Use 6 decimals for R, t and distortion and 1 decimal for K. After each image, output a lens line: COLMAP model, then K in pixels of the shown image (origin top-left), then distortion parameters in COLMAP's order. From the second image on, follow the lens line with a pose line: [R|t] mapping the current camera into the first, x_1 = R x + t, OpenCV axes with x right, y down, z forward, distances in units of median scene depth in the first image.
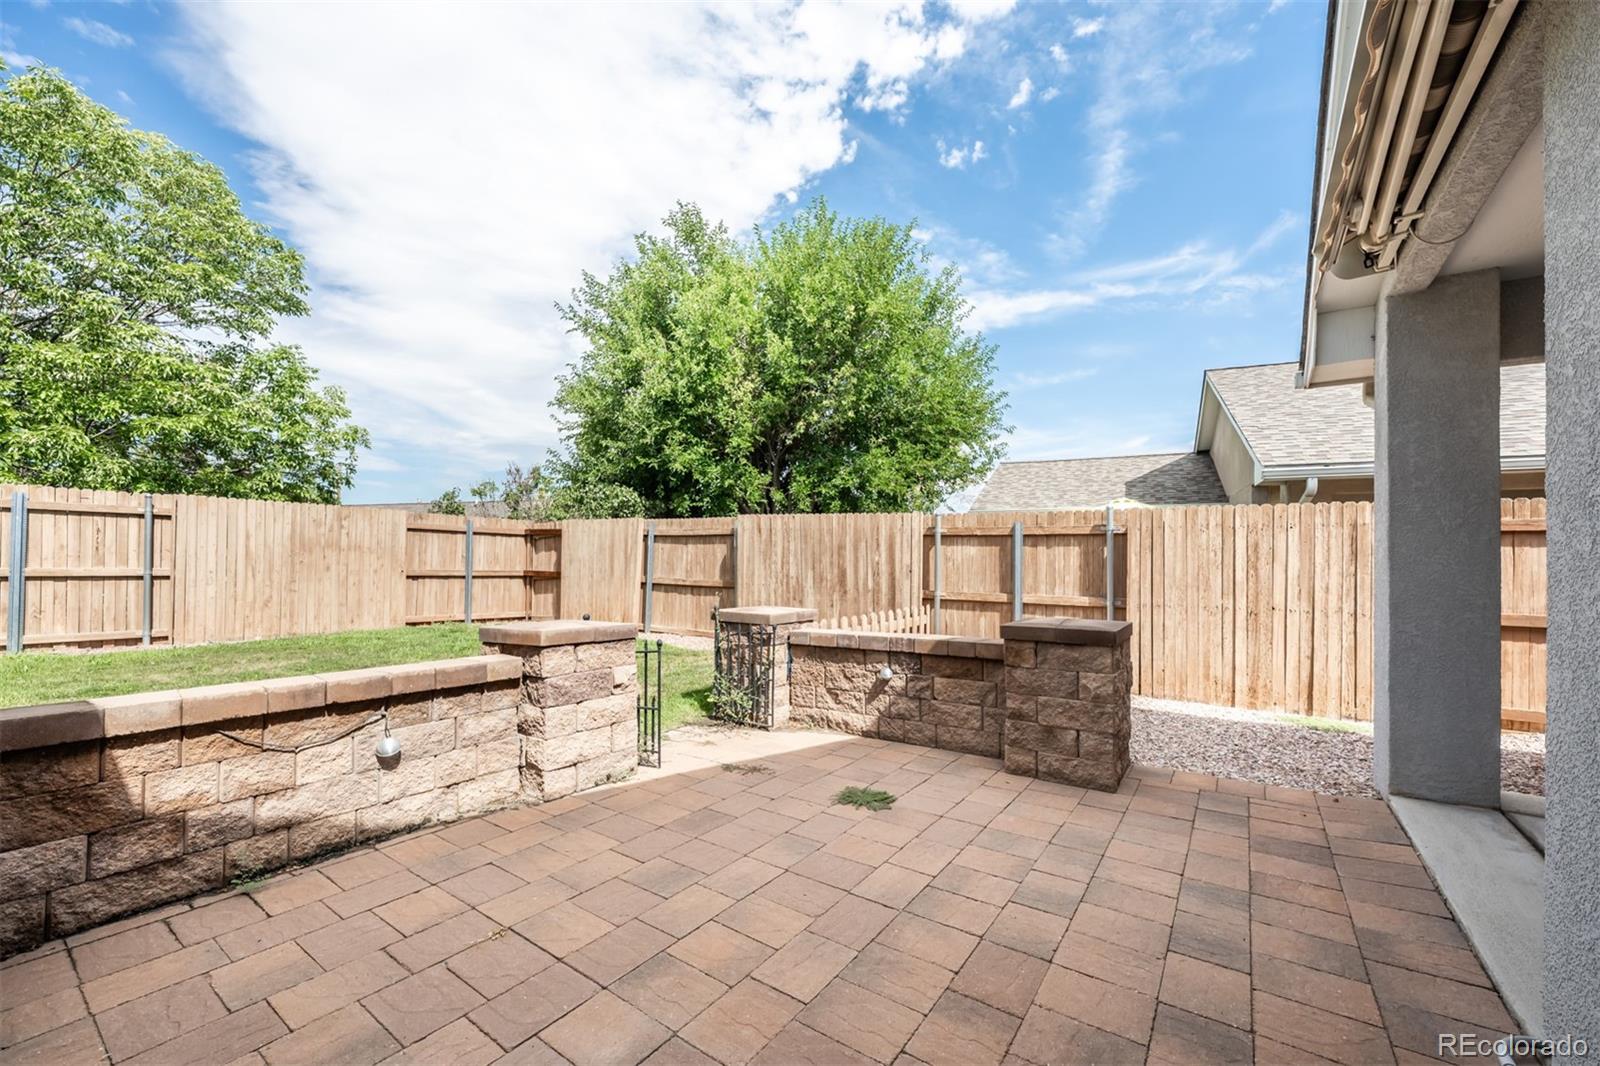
lens RADIAL K [[637.6, 0, 805.4], [0, 637.6, 541.3], [0, 0, 1]] dist [-0.005147, 0.000354]
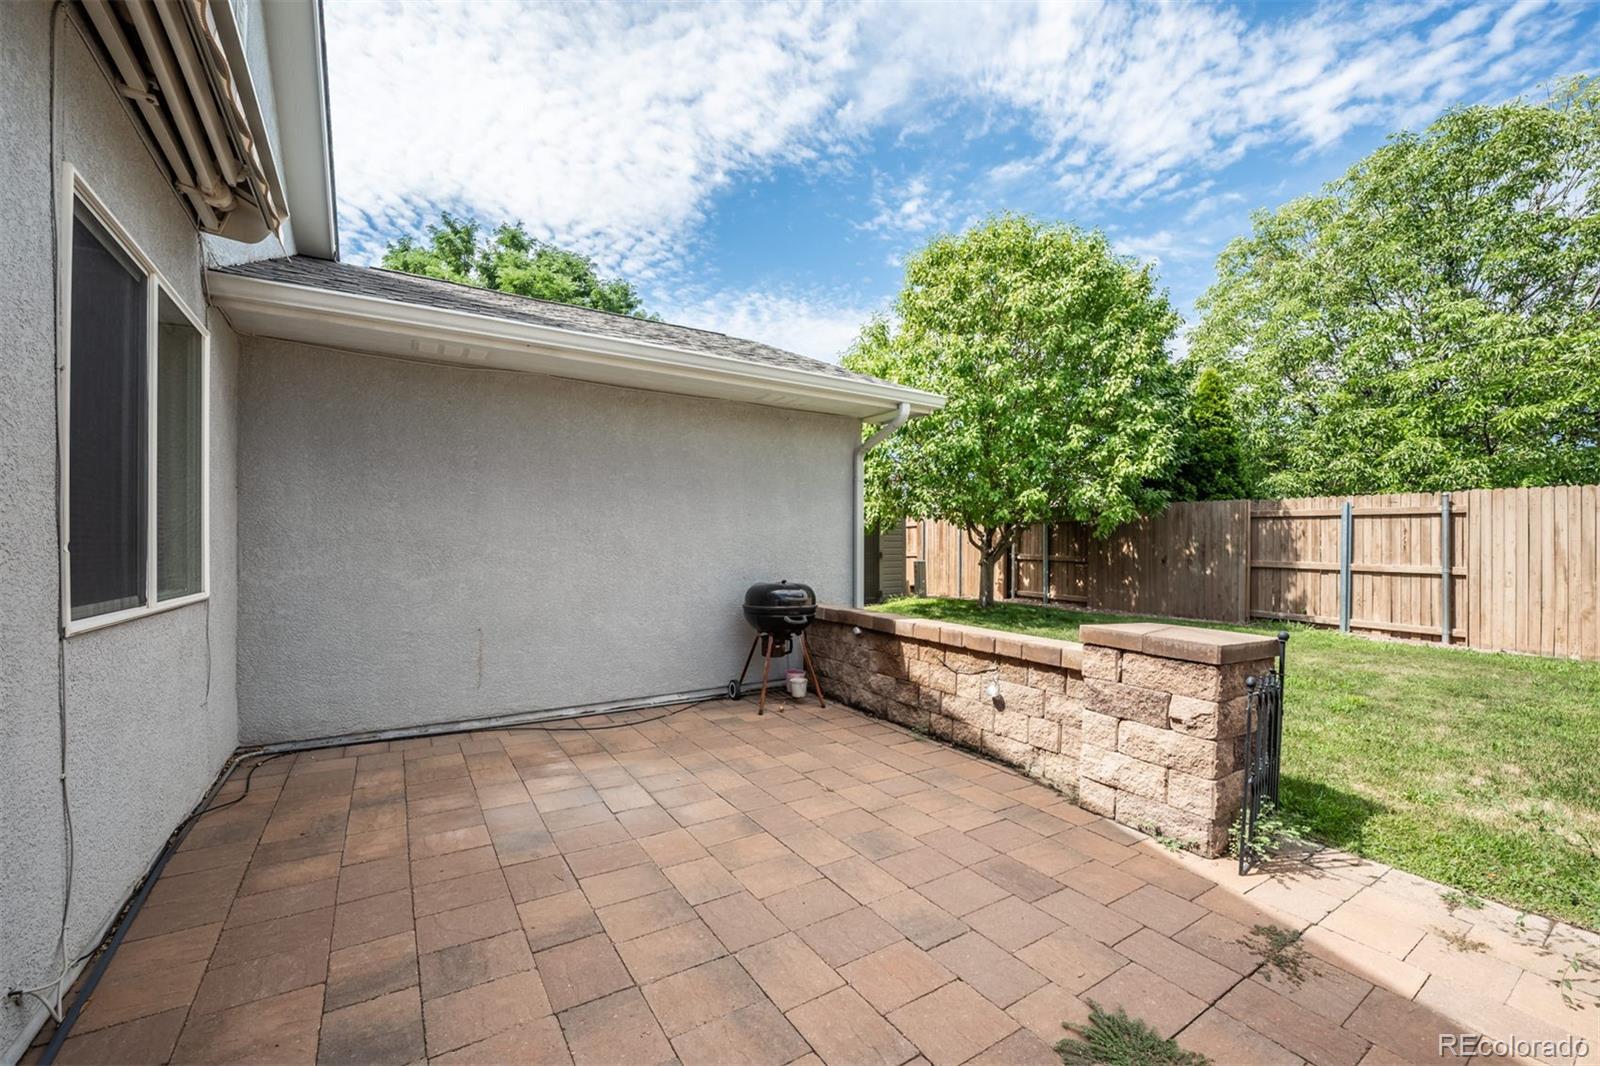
lens RADIAL K [[637.6, 0, 796.9], [0, 637.6, 543.6], [0, 0, 1]] dist [-0.005147, 0.000354]
pose [[-0.369933, -0.014574, -0.928944, 0.302560], [0.011260, 0.999733, -0.020169, 0.015975], [0.928990, -0.017921, -0.369670, 0.463028]]
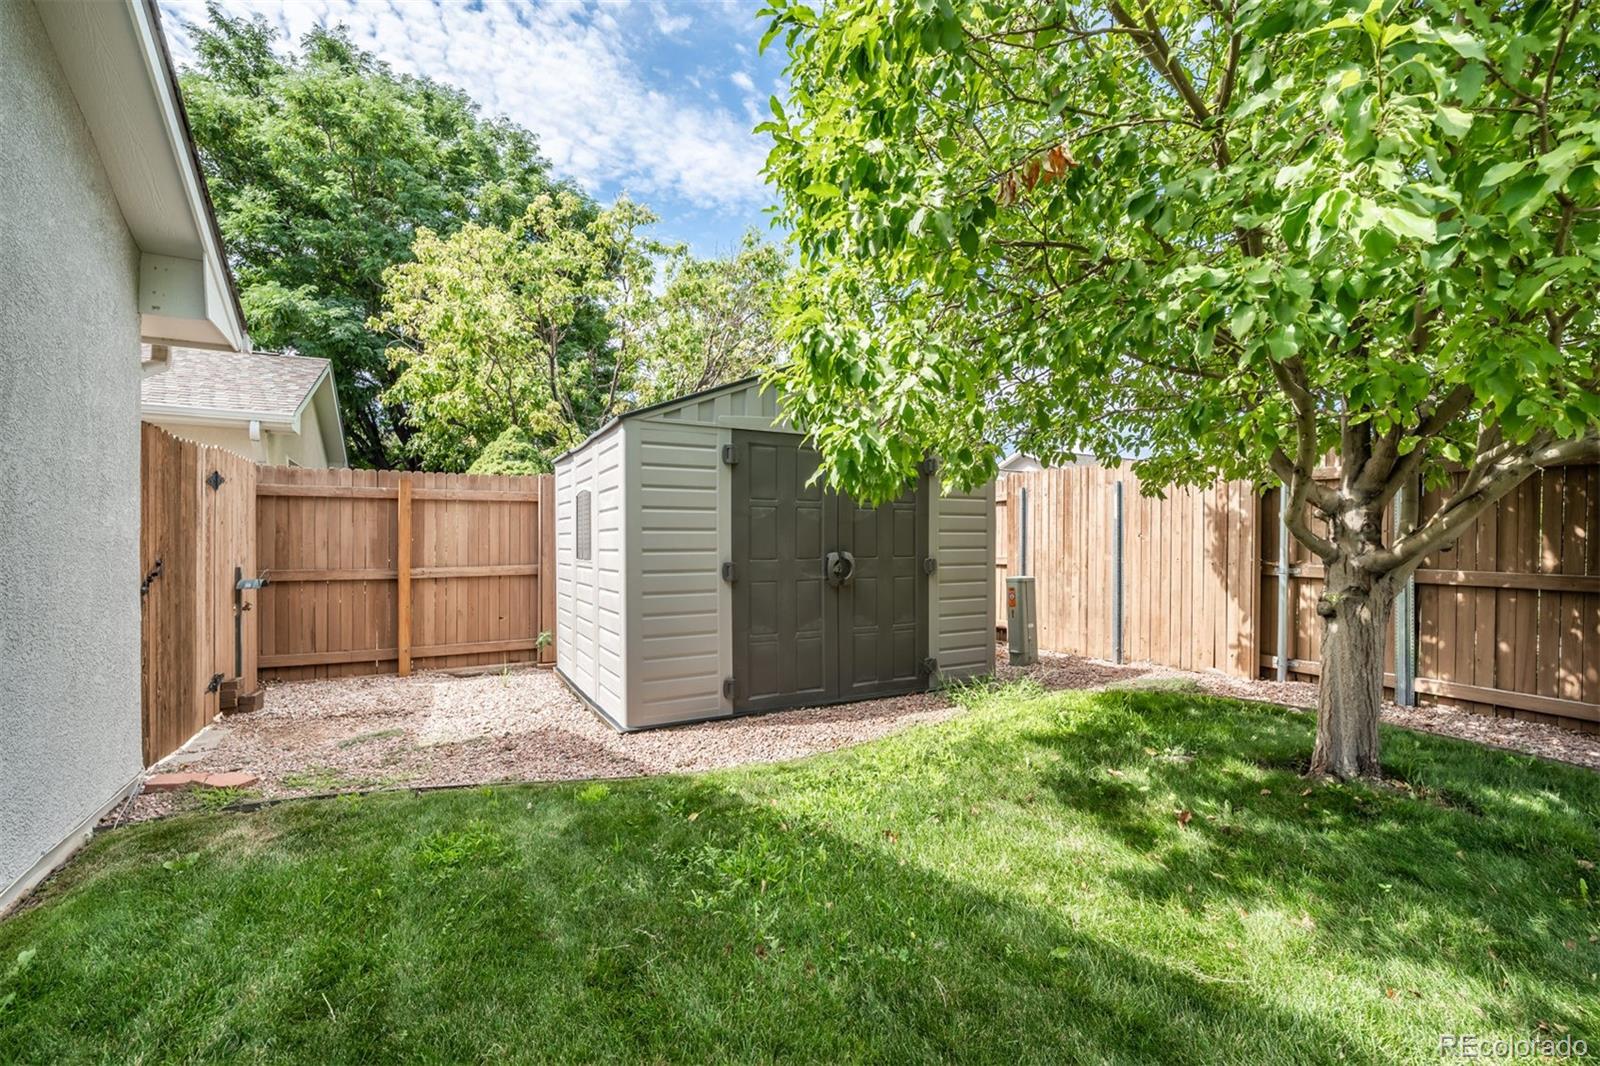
lens RADIAL K [[680.6, 0, 785.1], [0, 680.6, 540.6], [0, 0, 1]] dist [-0.001754, -0.000430]
pose [[-0.426369, -0.012535, -0.904463, -0.779600], [0.009316, 0.999790, -0.018247, -0.001837], [0.904501, -0.016206, -0.426163, 0.173965]]
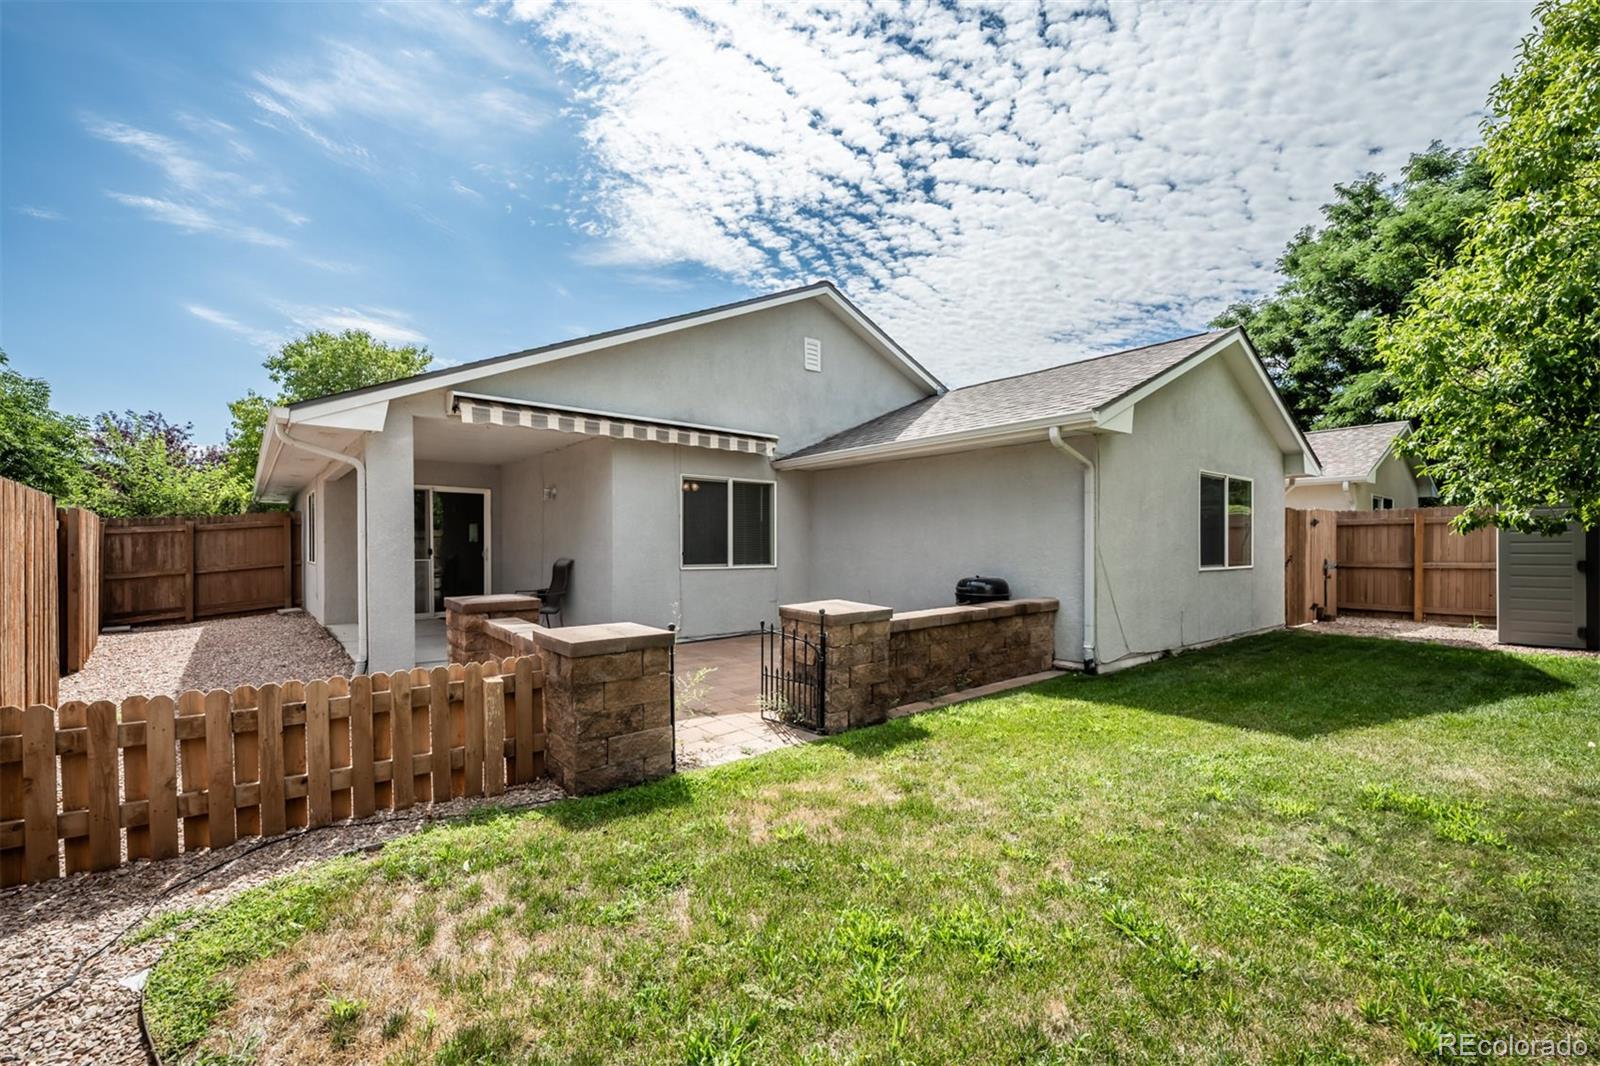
lens RADIAL K [[680.6, 0, 799.3], [0, 680.6, 556.0], [0, 0, 1]] dist [-0.001754, -0.000430]
pose [[-0.965521, -0.013687, 0.259965, -0.368451], [-0.013056, 0.999906, 0.004155, 0.011312], [-0.259997, 0.000617, -0.965609, 1.299374]]
